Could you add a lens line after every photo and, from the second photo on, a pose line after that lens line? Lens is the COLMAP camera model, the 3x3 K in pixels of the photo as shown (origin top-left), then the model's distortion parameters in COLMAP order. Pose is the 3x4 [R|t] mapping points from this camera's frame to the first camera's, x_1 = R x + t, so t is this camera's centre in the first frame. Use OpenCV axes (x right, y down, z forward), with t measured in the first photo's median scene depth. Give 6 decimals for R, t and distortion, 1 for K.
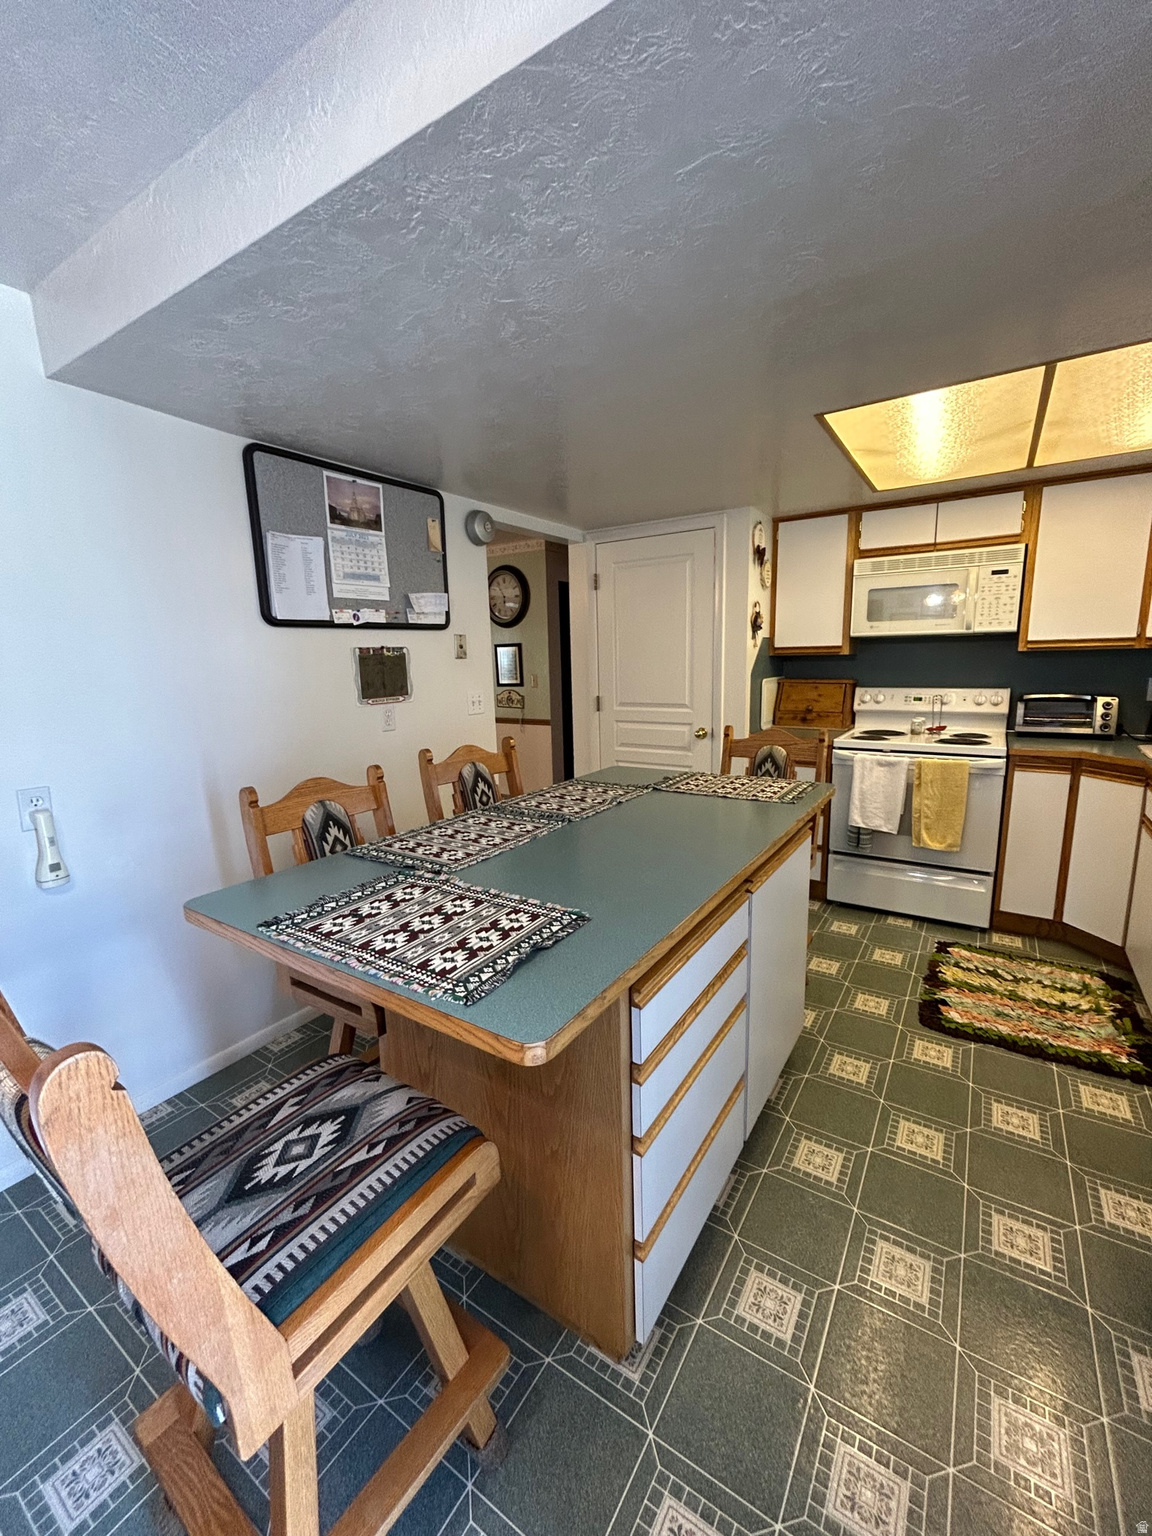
lens RADIAL K [[621.4, 0, 577.5], [0, 621.4, 768.1], [0, 0, 1]] dist [-0.008113, 0.000642]
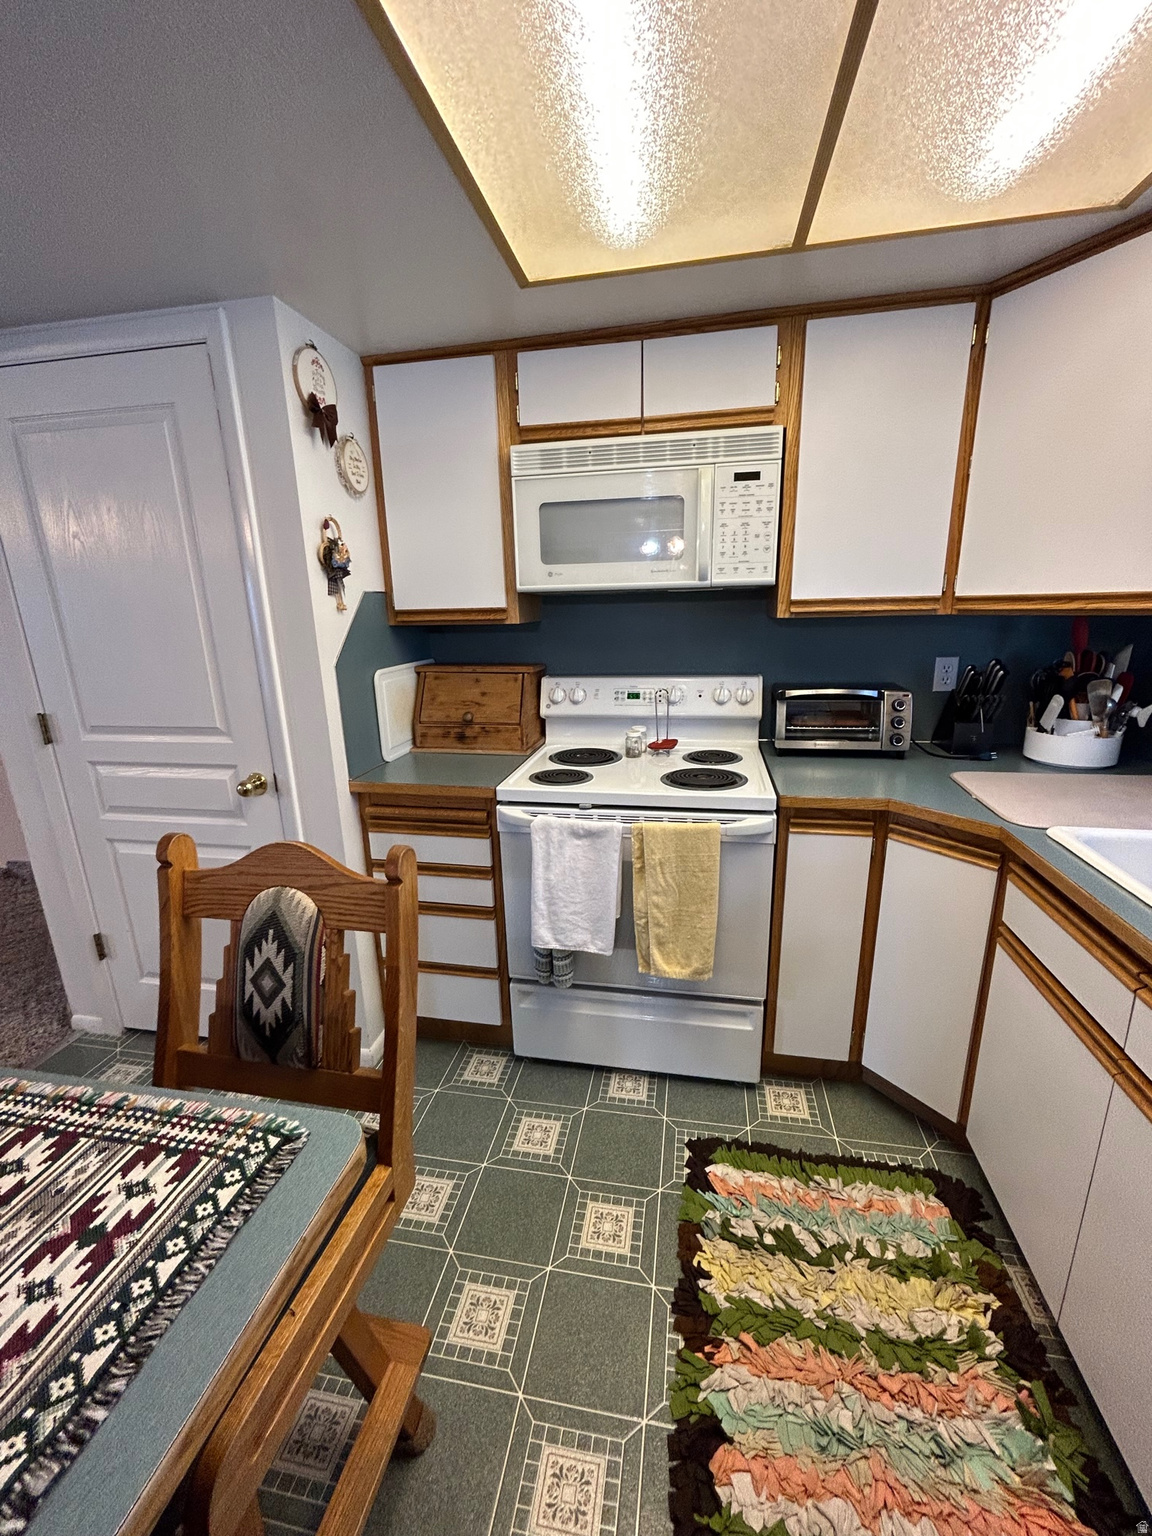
lens RADIAL K [[621.4, 0, 578.8], [0, 621.4, 767.2], [0, 0, 1]] dist [-0.008113, 0.000642]
pose [[0.922341, -0.096550, 0.374119, 0.291935], [0.070535, 0.994079, 0.082649, -0.106569], [-0.379883, -0.049842, 0.923691, 0.500626]]
